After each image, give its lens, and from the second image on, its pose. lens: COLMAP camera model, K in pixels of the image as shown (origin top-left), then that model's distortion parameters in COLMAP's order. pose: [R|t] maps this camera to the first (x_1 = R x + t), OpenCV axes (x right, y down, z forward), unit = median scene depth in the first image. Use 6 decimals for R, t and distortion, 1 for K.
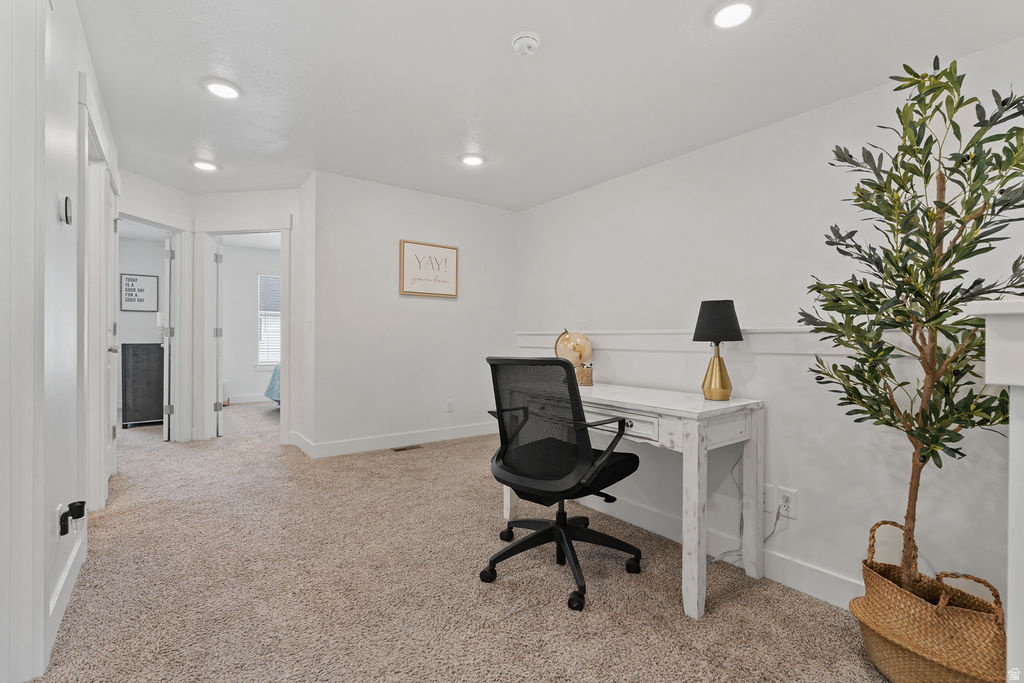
lens RADIAL K [[463.8, 0, 510.7], [0, 463.8, 340.8], [0, 0, 1]] dist [-0.002978, 0.000306]
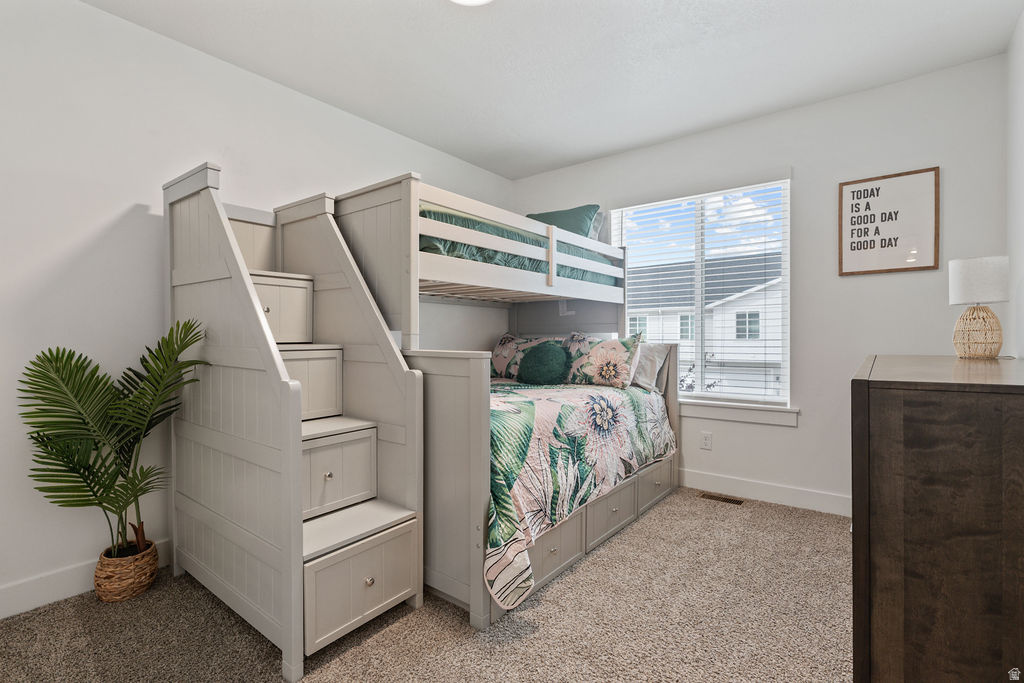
lens RADIAL K [[463.8, 0, 511.4], [0, 463.8, 339.4], [0, 0, 1]] dist [-0.002978, 0.000306]
pose [[0.259438, 0.002057, -0.965758, -0.519268], [0.000618, 0.999997, 0.002296, -0.009610], [0.965760, -0.001193, 0.259436, 0.610303]]
